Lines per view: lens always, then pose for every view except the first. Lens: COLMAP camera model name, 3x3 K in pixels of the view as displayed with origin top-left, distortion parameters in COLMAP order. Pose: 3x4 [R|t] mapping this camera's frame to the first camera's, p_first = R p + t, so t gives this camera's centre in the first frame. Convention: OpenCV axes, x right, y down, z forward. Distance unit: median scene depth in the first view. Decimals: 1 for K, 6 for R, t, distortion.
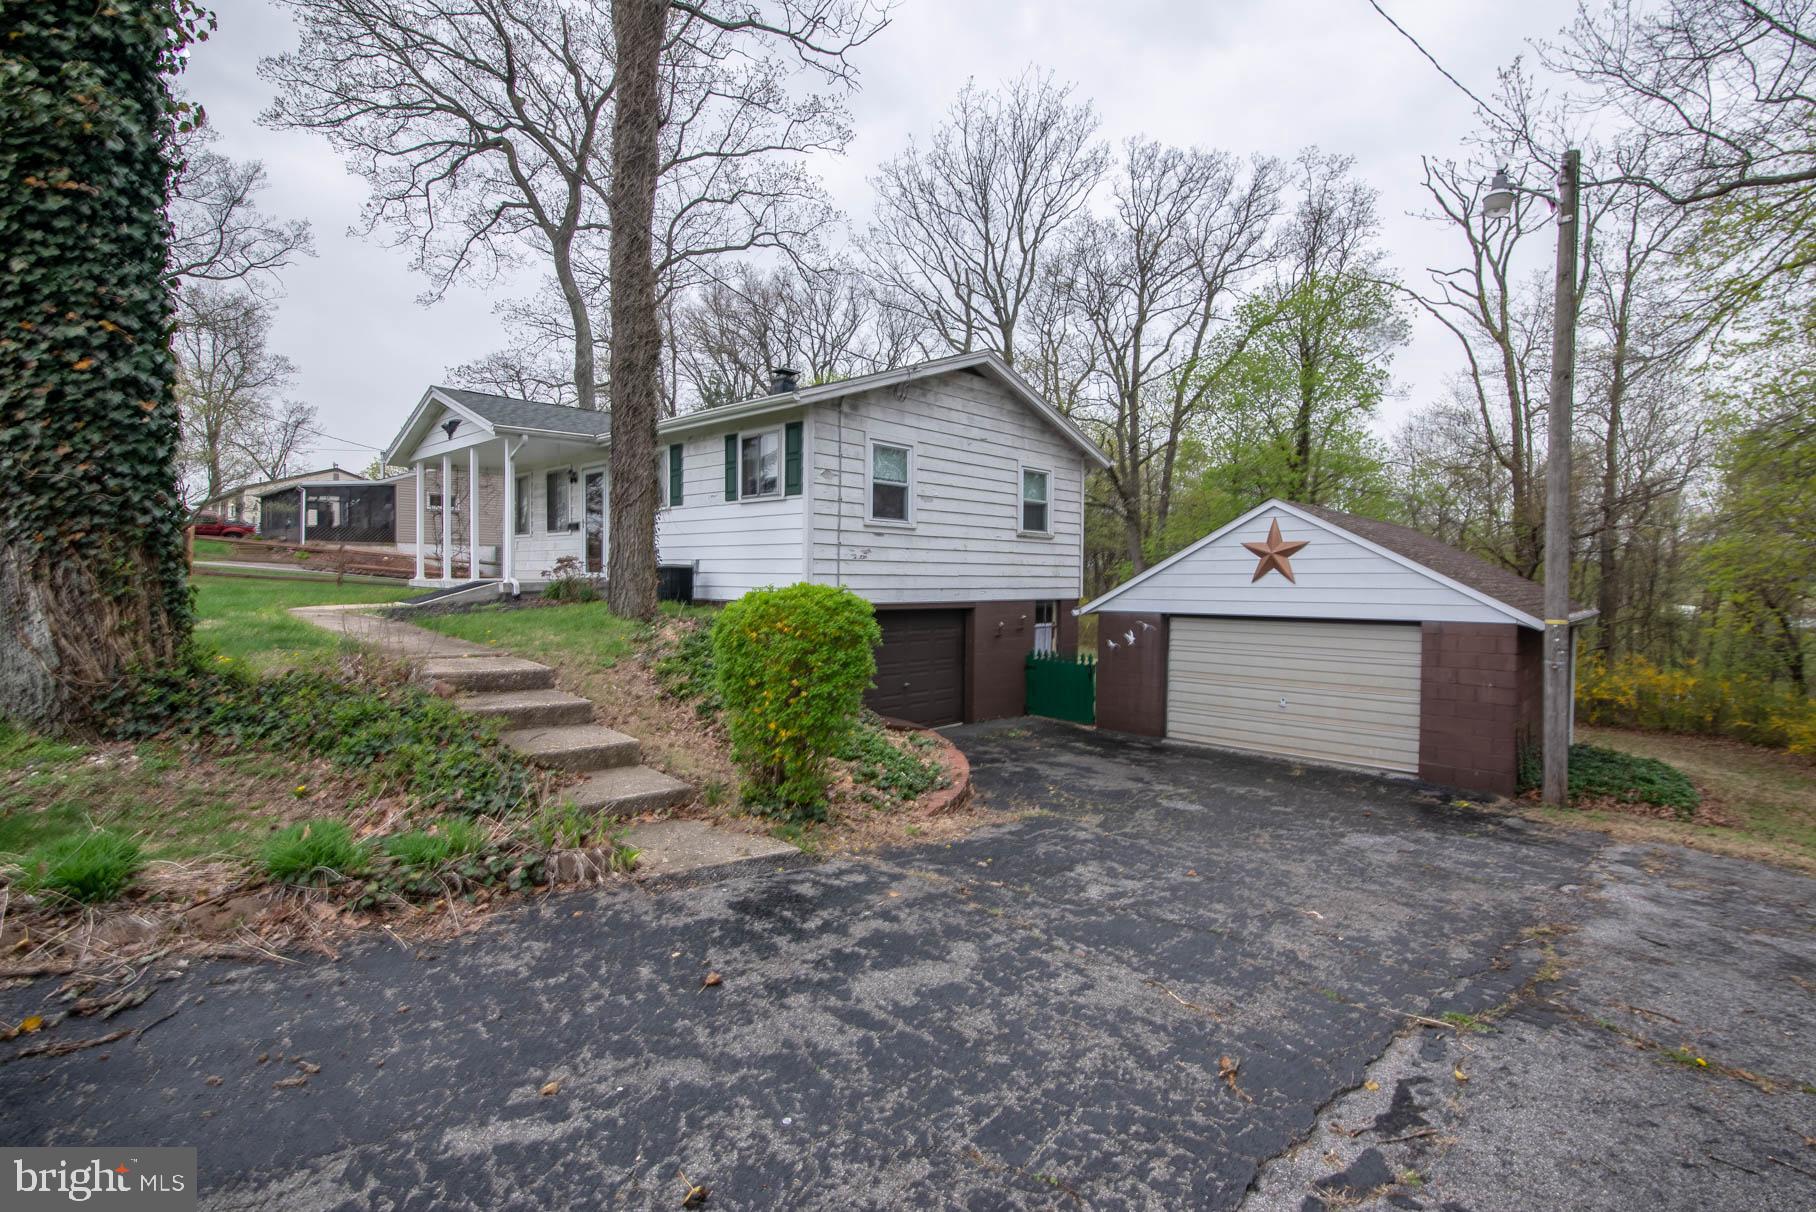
lens RADIAL K [[831.6, 0, 908.0], [0, 831.6, 598.1], [0, 0, 1]] dist [-0.020103, 0.000861]
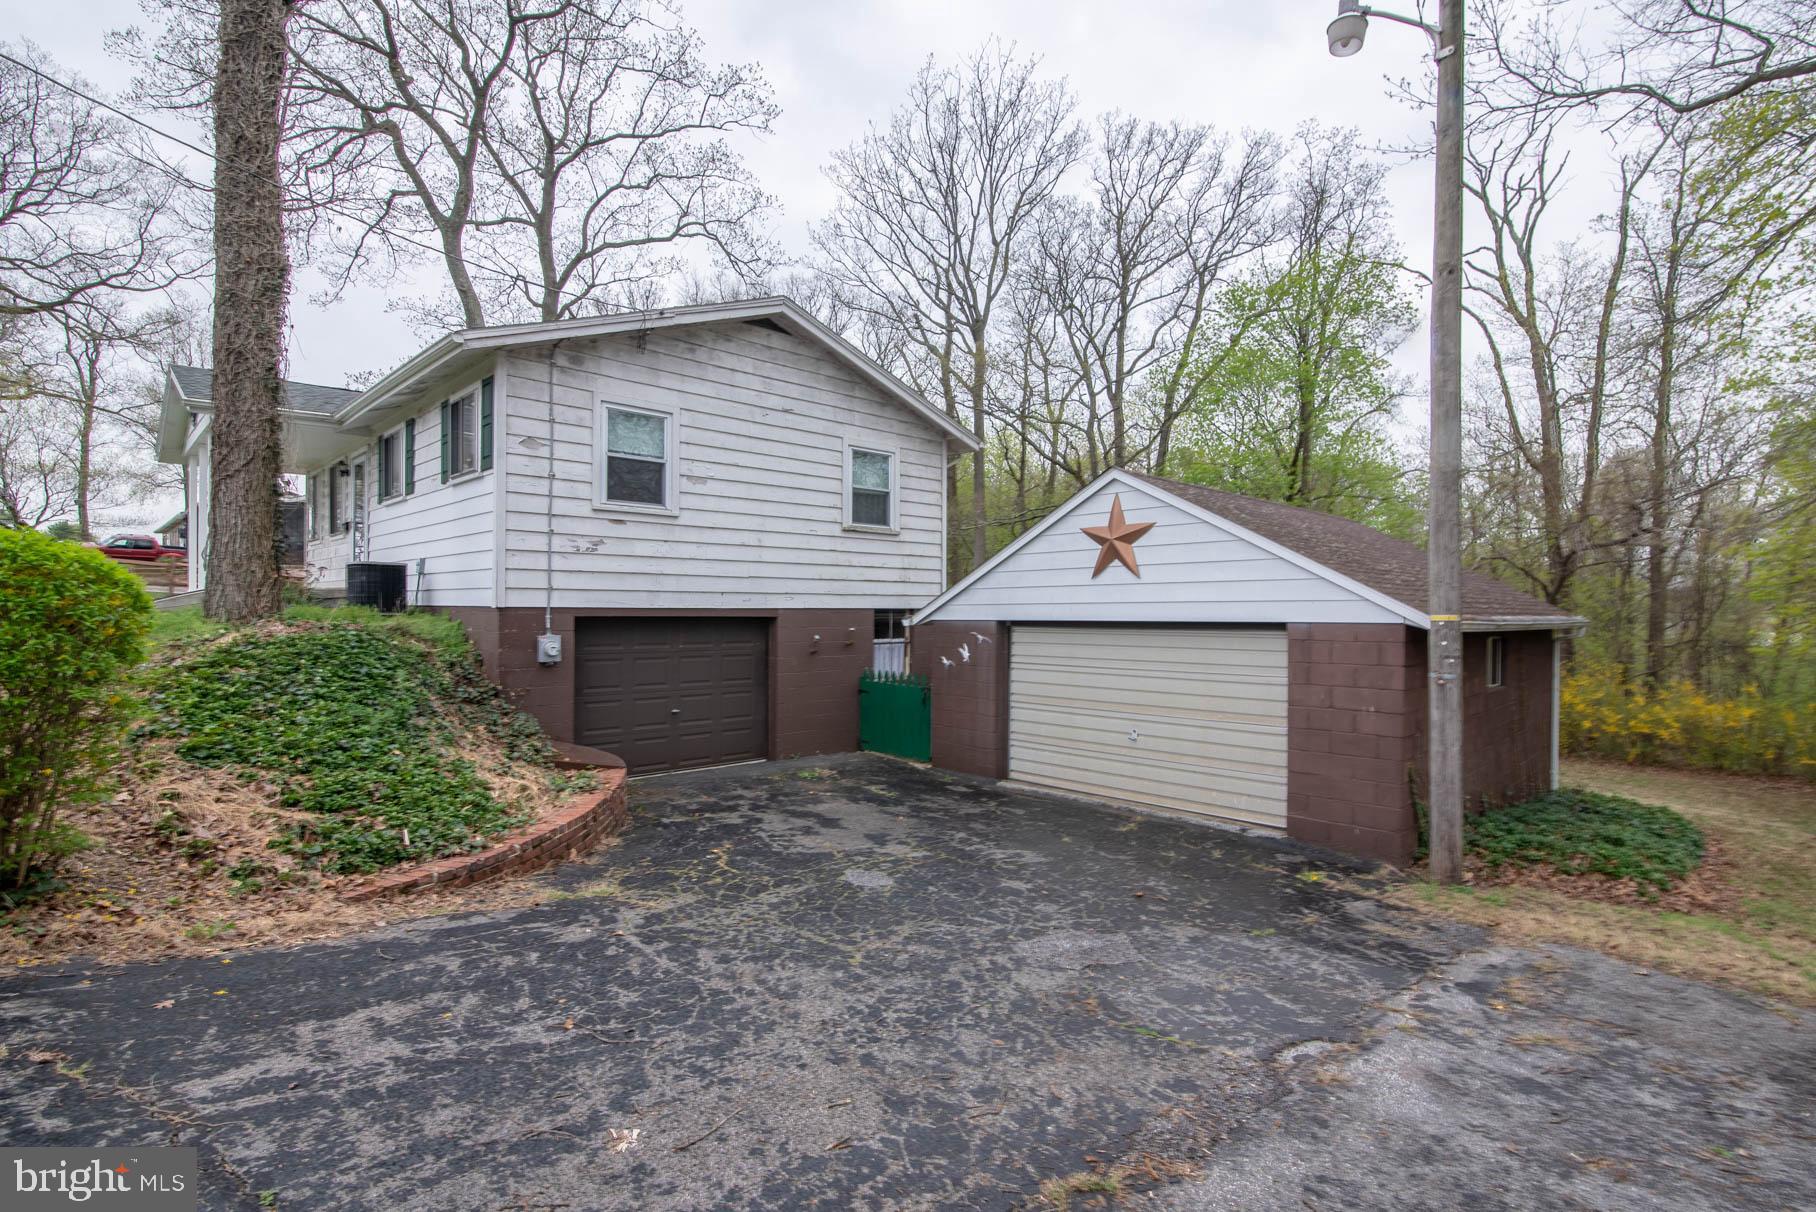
lens RADIAL K [[864.7, 0, 906.2], [0, 864.7, 612.8], [0, 0, 1]] dist [-0.019530, 0.000124]
pose [[0.999157, -0.005807, -0.040648, 0.211886], [0.004984, 0.999781, -0.020317, 0.022099], [0.040757, 0.020098, 0.998967, 0.145964]]
